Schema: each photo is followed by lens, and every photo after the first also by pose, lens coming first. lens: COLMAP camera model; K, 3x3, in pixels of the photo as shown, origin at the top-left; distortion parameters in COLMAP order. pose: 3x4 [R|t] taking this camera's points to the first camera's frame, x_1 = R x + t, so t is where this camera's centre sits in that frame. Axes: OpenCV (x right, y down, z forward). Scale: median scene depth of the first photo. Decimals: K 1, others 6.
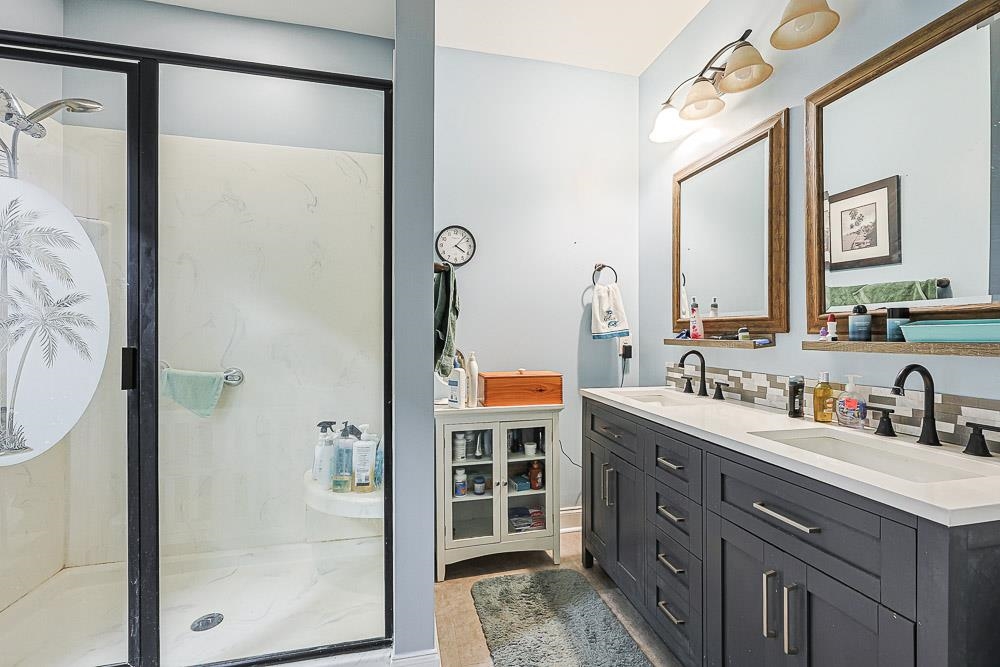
lens RADIAL K [[427.9, 0, 501.5], [0, 427.9, 330.5], [0, 0, 1]] dist [-0.005873, 0.000606]
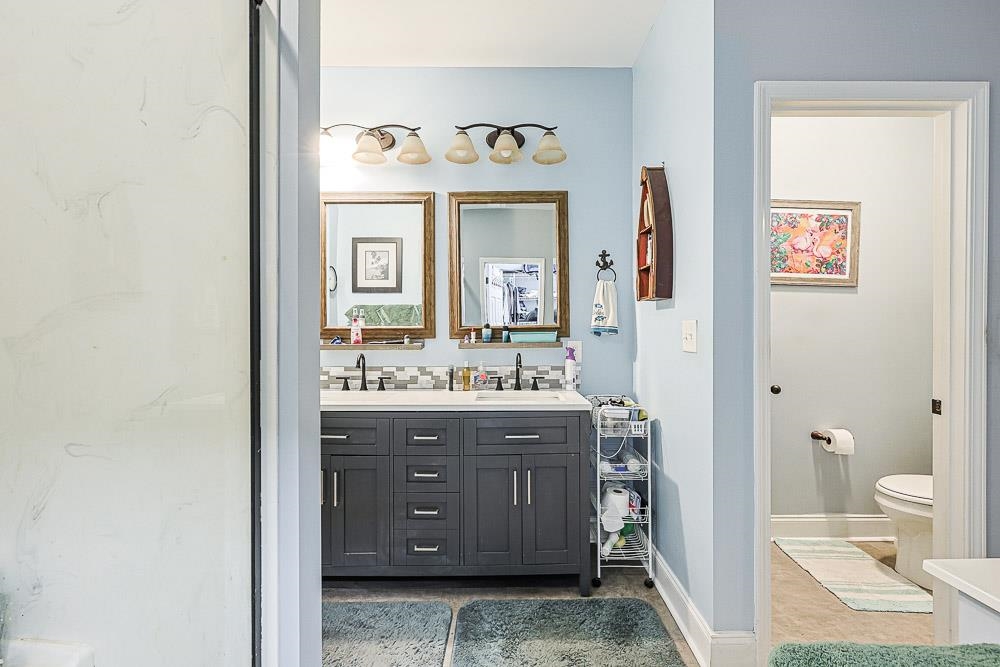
lens RADIAL K [[427.9, 0, 489.0], [0, 427.9, 335.3], [0, 0, 1]] dist [-0.005873, 0.000606]
pose [[0.221433, -0.006883, 0.975151, -0.731818], [0.000351, 0.999976, 0.006979, -0.015040], [-0.975176, -0.001203, 0.221430, 0.433217]]
